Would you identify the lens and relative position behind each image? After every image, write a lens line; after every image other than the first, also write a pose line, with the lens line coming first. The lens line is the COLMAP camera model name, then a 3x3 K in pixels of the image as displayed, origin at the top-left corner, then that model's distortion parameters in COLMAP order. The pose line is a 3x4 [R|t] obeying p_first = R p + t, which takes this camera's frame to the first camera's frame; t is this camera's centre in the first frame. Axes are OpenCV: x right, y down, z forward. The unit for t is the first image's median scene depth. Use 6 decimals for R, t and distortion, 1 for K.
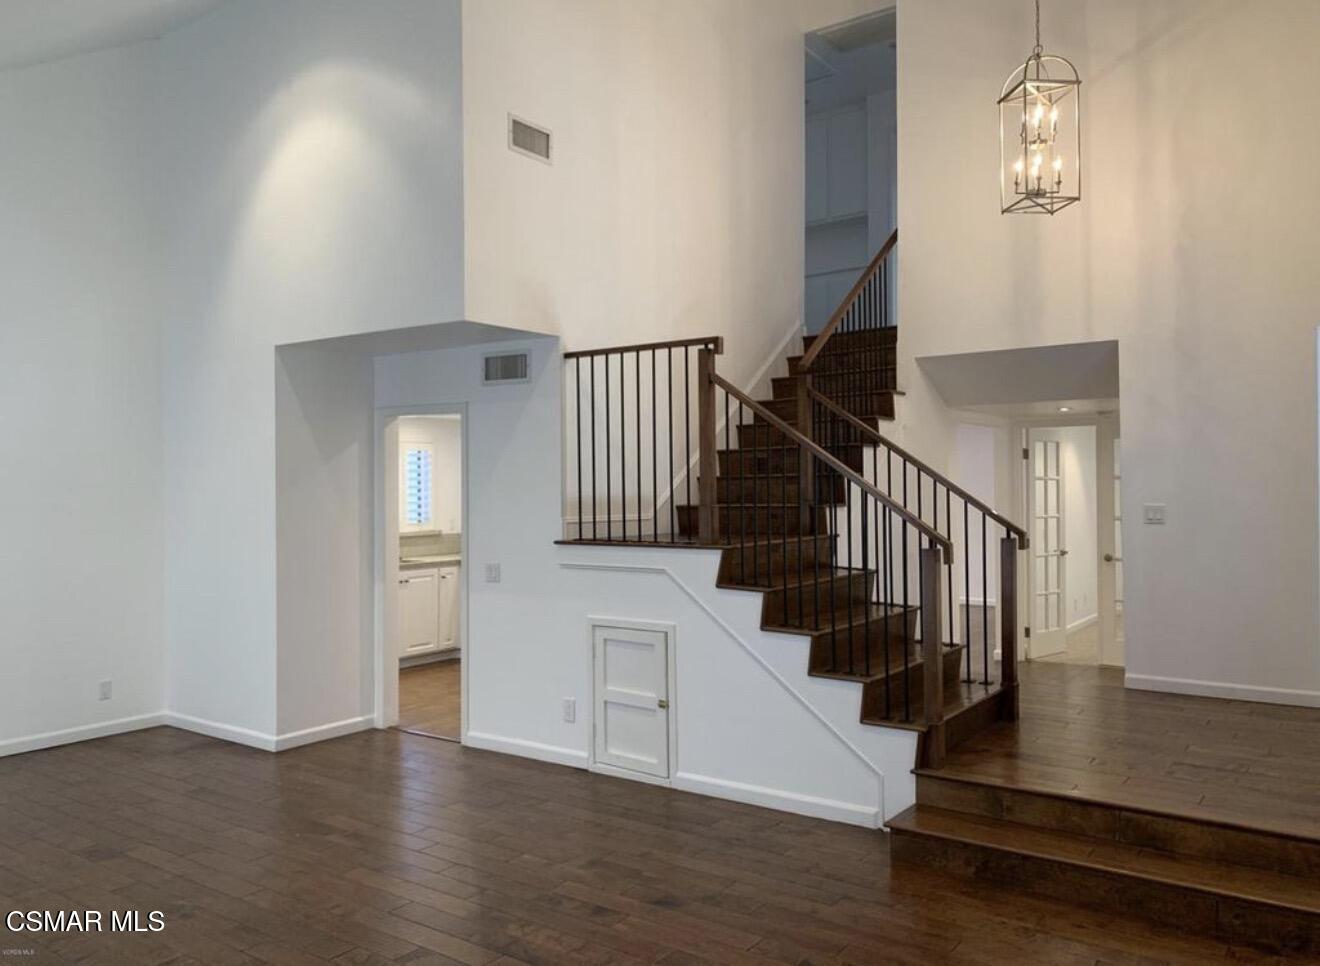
lens RADIAL K [[989.9, 0, 660.0], [0, 989.9, 483.0], [0, 0, 1]] dist [0.000893, -0.000030]
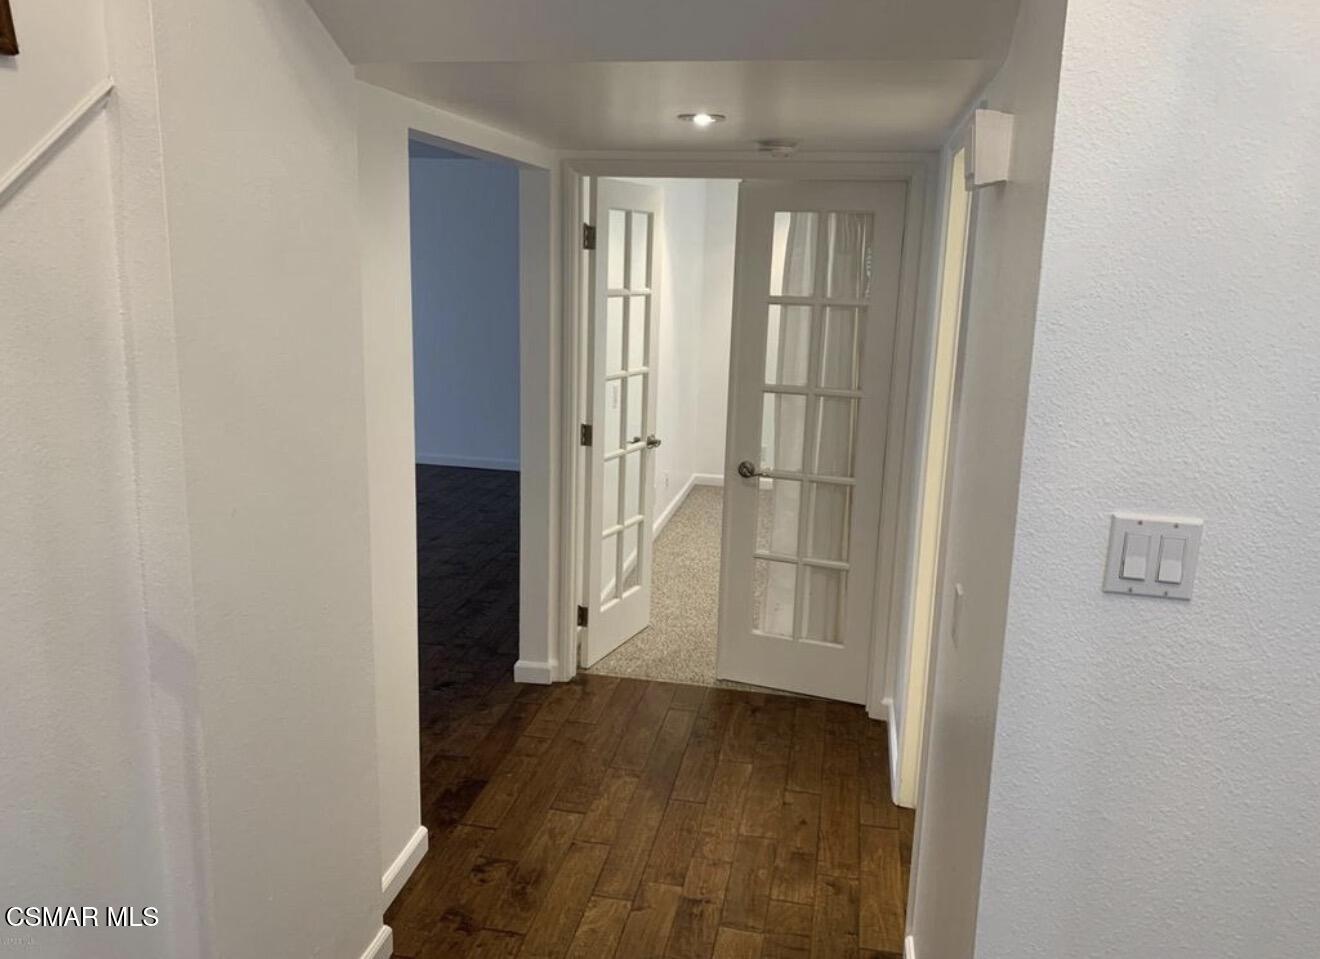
lens RADIAL K [[989.9, 0, 660.0], [0, 989.9, 479.5], [0, 0, 1]] dist [0.000893, -0.000030]
pose [[0.911993, -0.049813, 0.407171, 0.211727], [-0.038146, 0.978000, 0.205087, -0.015049], [-0.408429, -0.202570, 0.890029, 0.566451]]
